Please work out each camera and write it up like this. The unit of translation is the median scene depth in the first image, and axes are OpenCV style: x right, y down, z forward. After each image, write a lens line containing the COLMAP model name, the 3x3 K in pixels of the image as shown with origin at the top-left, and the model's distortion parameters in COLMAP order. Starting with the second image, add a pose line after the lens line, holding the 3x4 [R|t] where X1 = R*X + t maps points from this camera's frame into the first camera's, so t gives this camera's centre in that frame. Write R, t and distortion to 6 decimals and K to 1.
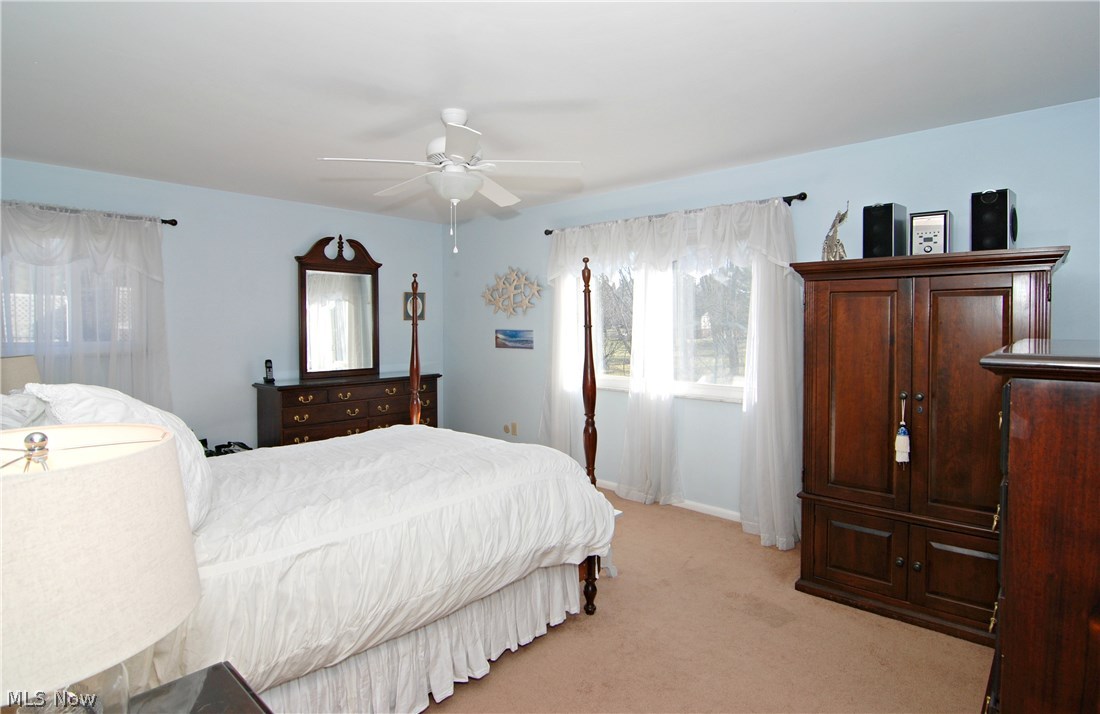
lens RADIAL K [[570.0, 0, 550.4], [0, 570.0, 318.8], [0, 0, 1]] dist [0.000256, -0.000060]
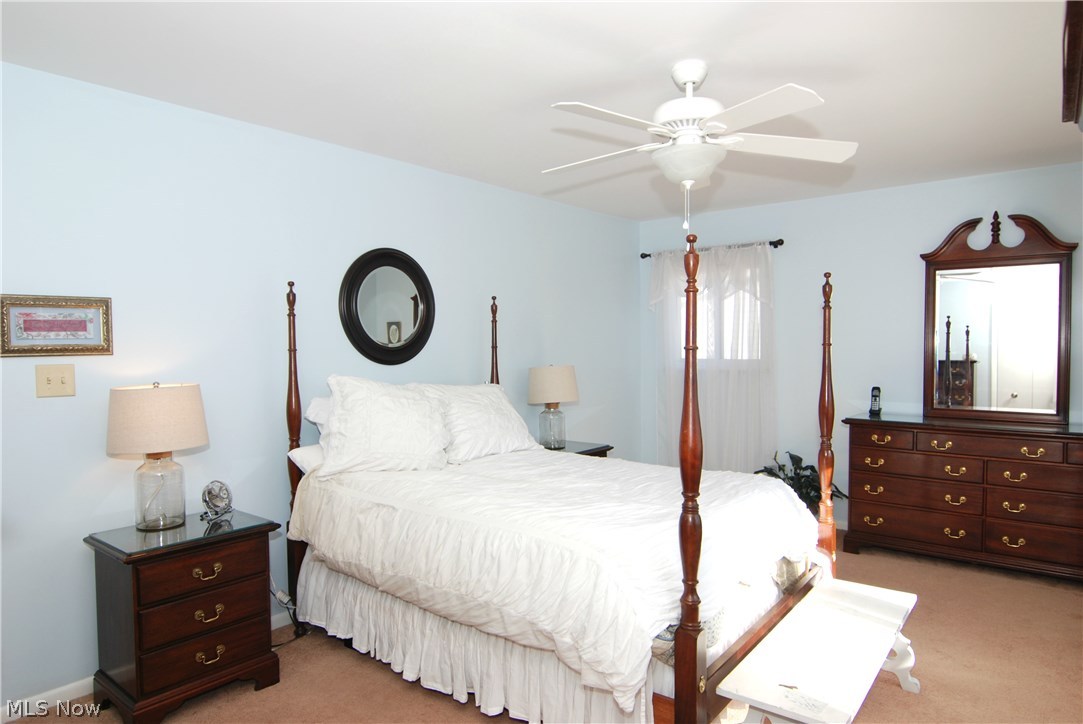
lens RADIAL K [[665.5, 0, 541.5], [0, 665.5, 362.0], [0, 0, 1]] dist [0.002985, 0.000477]
pose [[0.050328, 0.029626, -0.998293, 0.444379], [0.009342, 0.999502, 0.030133, 0.002098], [0.998689, -0.010843, 0.050026, 0.470249]]
